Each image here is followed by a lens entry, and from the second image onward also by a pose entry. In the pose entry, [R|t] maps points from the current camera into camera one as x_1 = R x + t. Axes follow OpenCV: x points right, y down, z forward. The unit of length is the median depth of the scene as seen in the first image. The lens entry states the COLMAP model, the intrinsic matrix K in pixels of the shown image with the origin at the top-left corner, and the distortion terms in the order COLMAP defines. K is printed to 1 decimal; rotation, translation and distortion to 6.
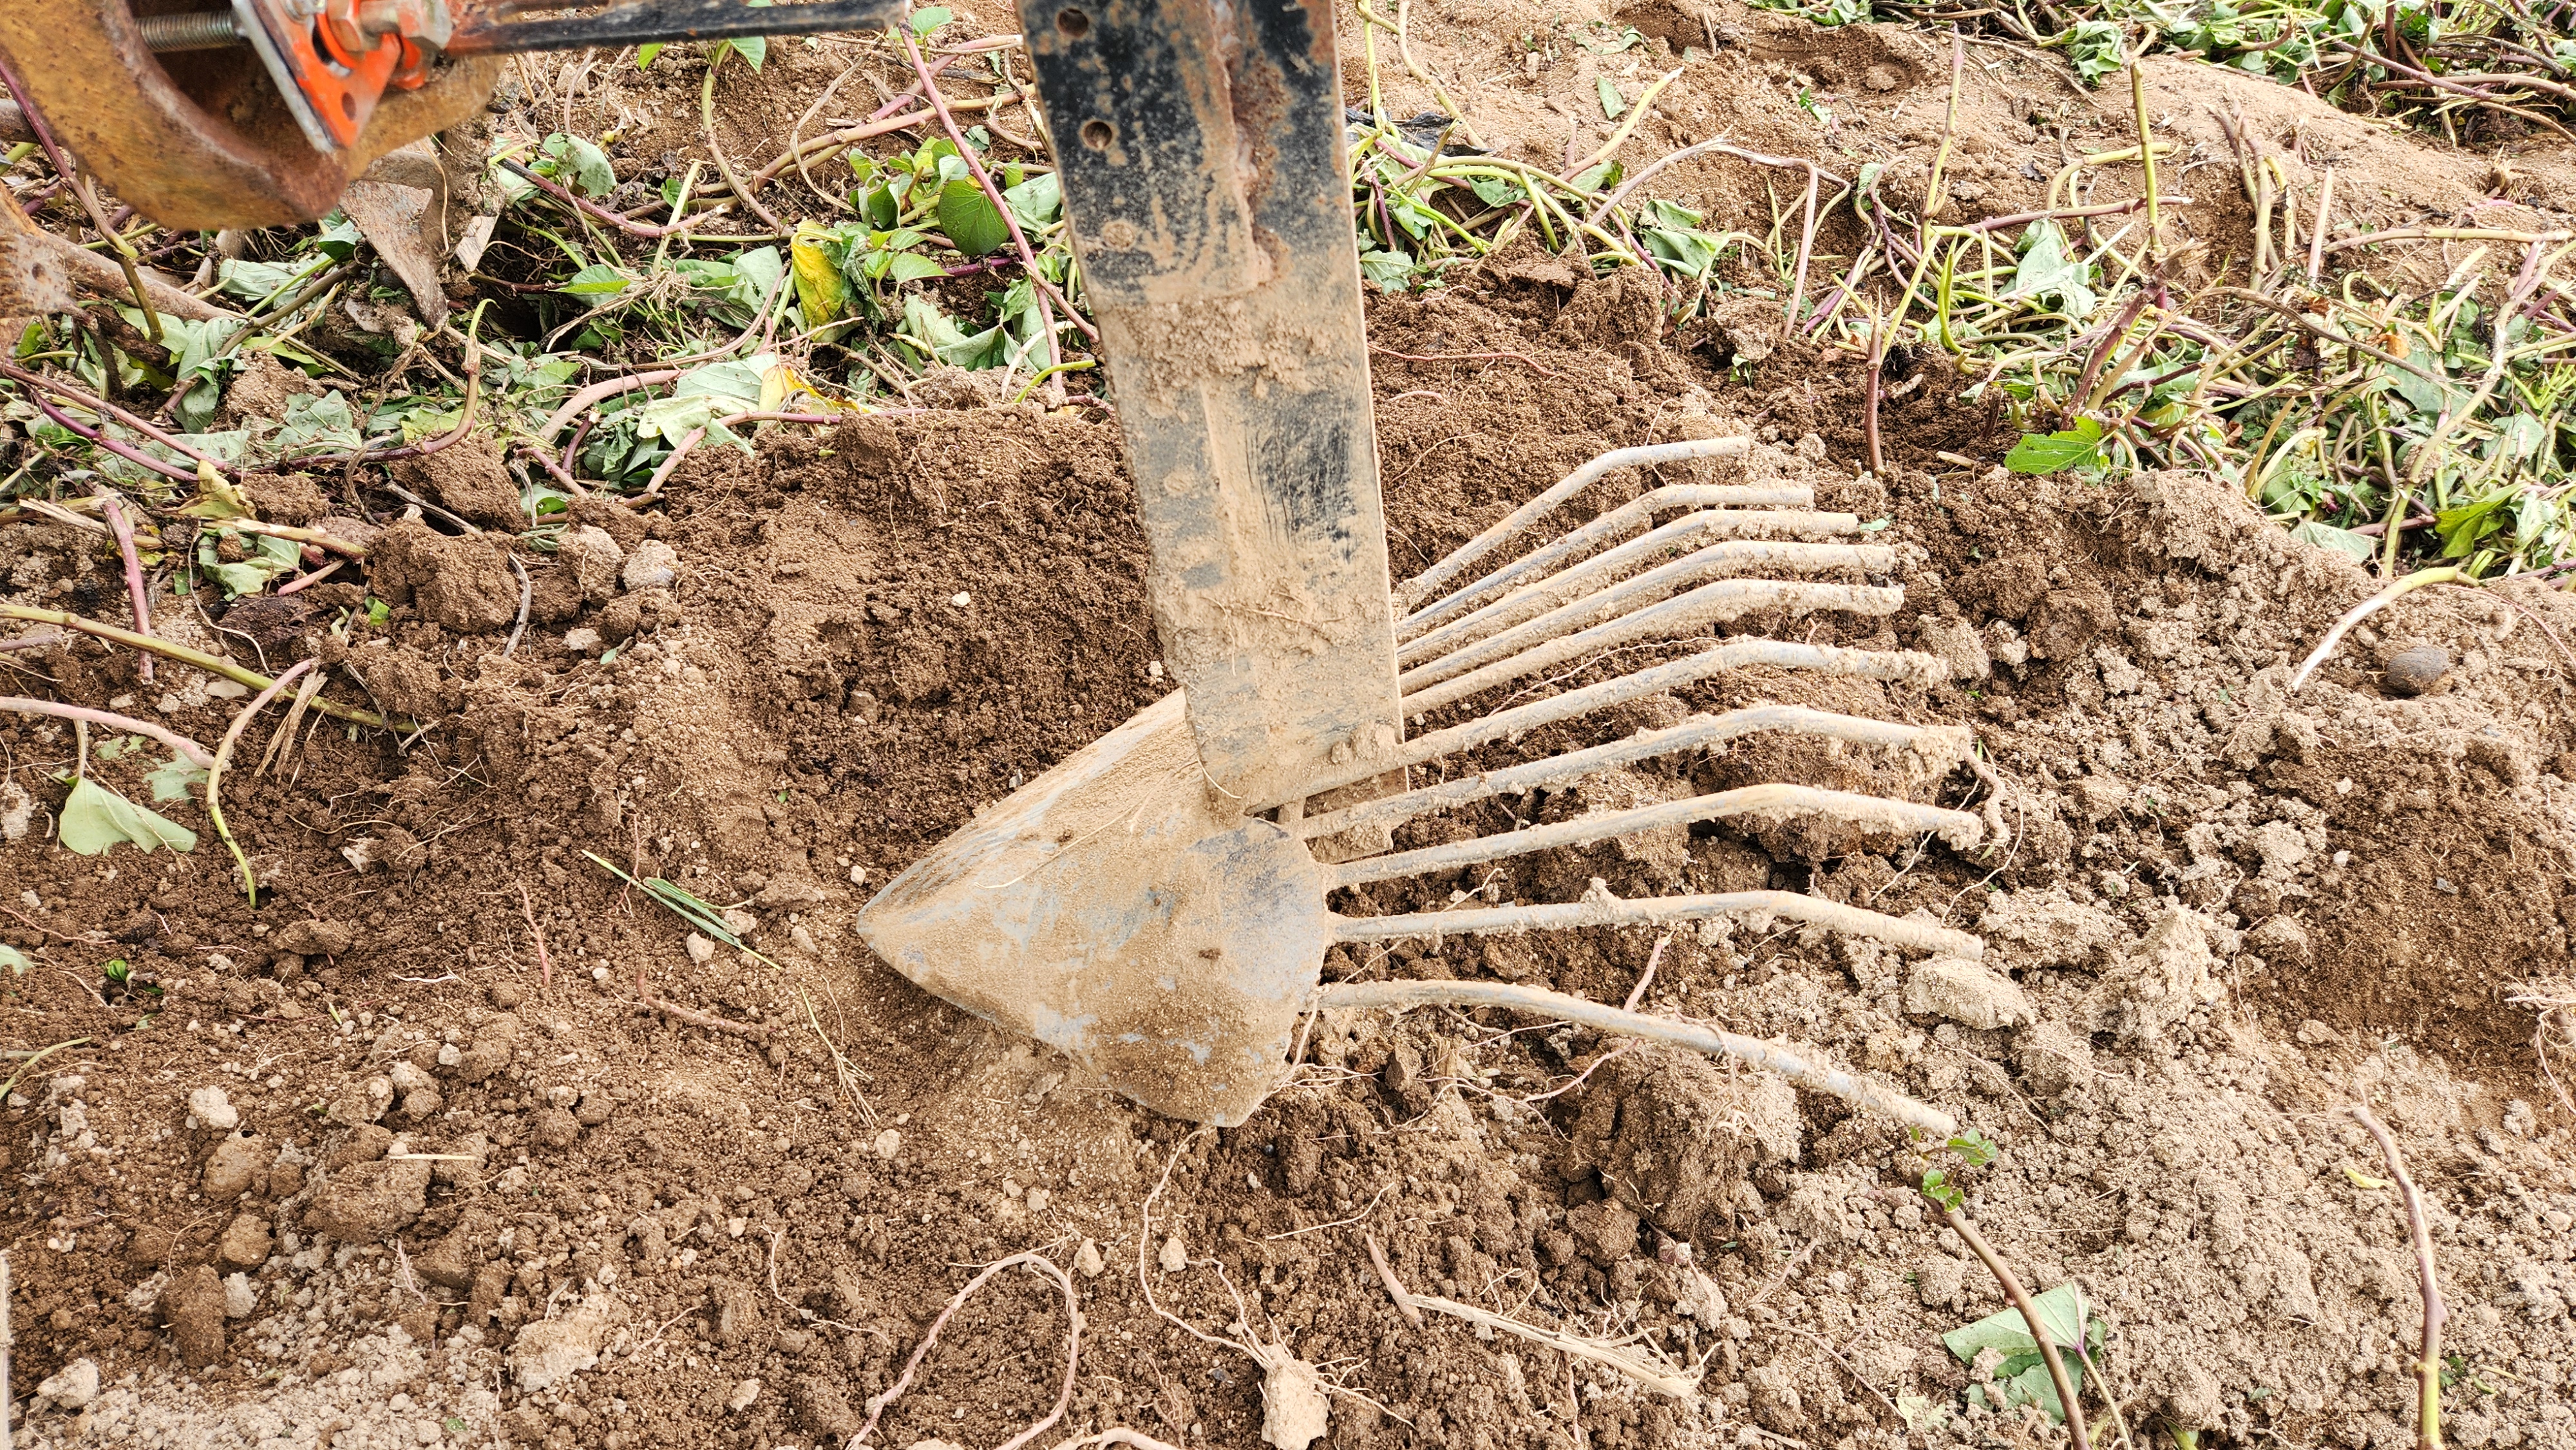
lens RADIAL K [[1750.9, 0, 1330.8], [0, 1750.9, 720.8], [0, 0, 1]] dist [0.078473, -0.076405]
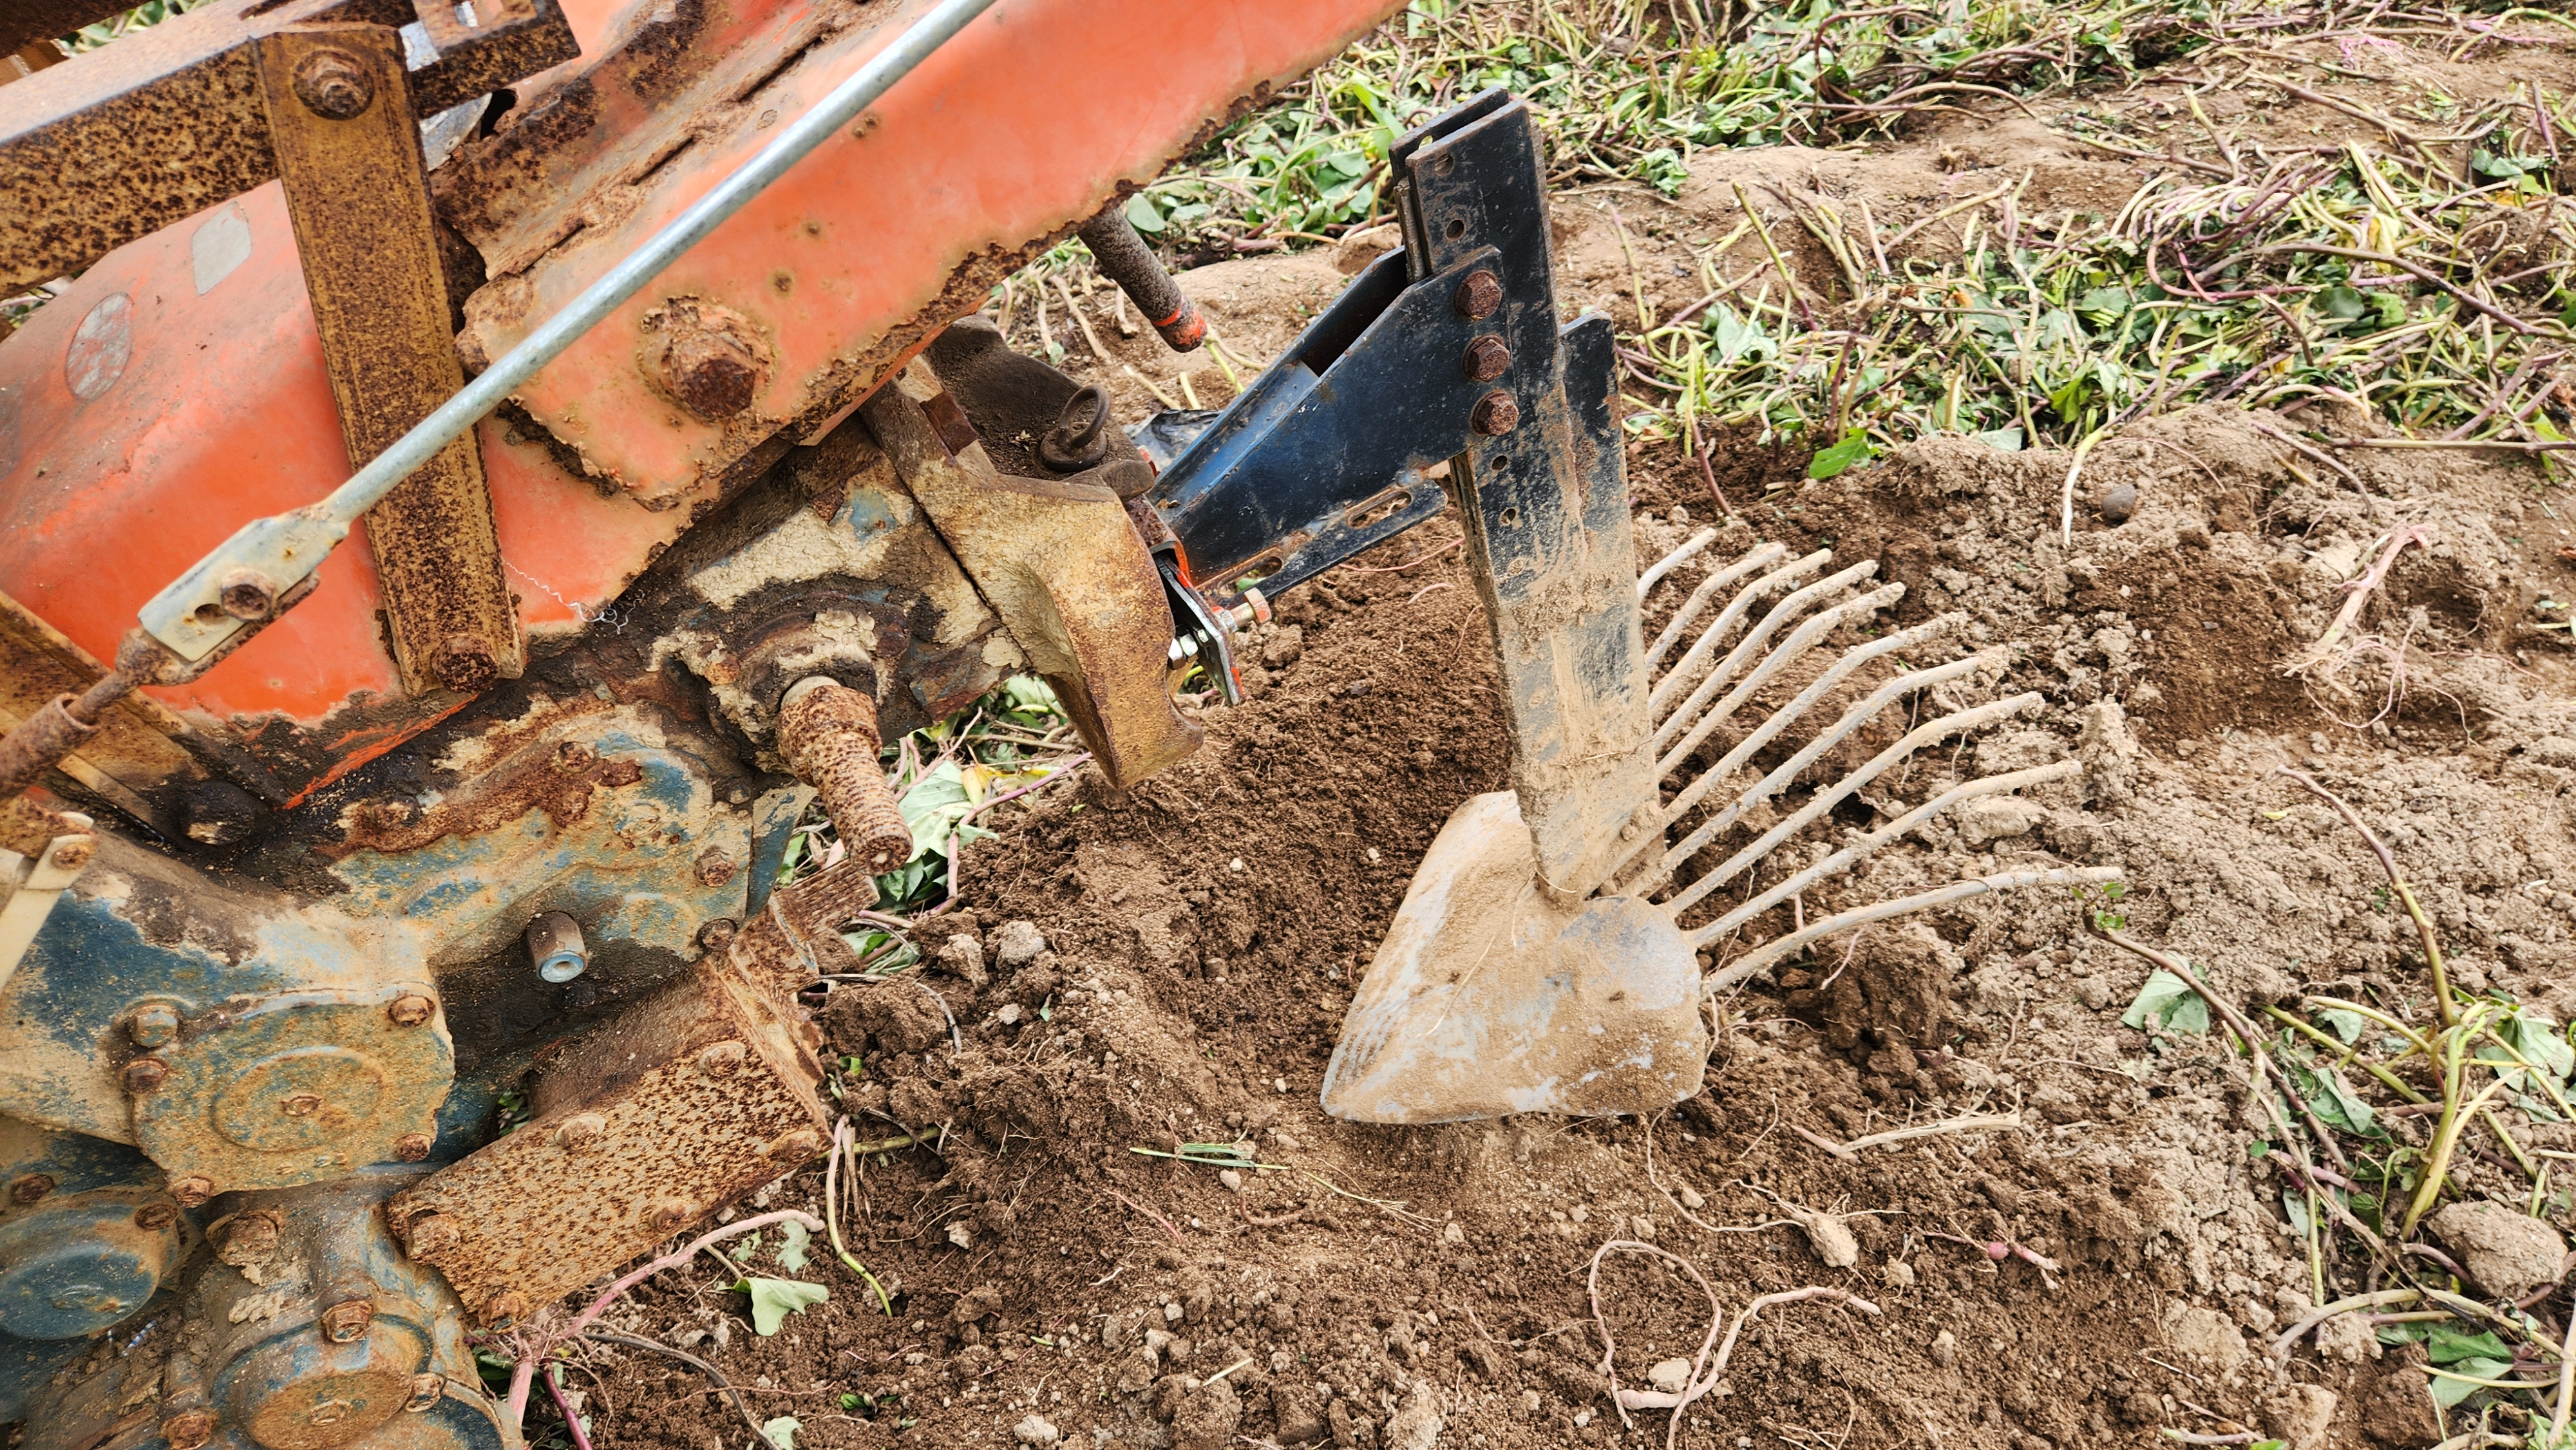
lens RADIAL K [[1750.9, 0, 1330.8], [0, 1750.9, 720.8], [0, 0, 1]] dist [0.078473, -0.076405]
pose [[0.884295, -0.400242, 0.240475, -0.435059], [0.417113, 0.908598, -0.021591, -0.113353], [-0.209854, 0.119399, 0.970415, -0.303232]]
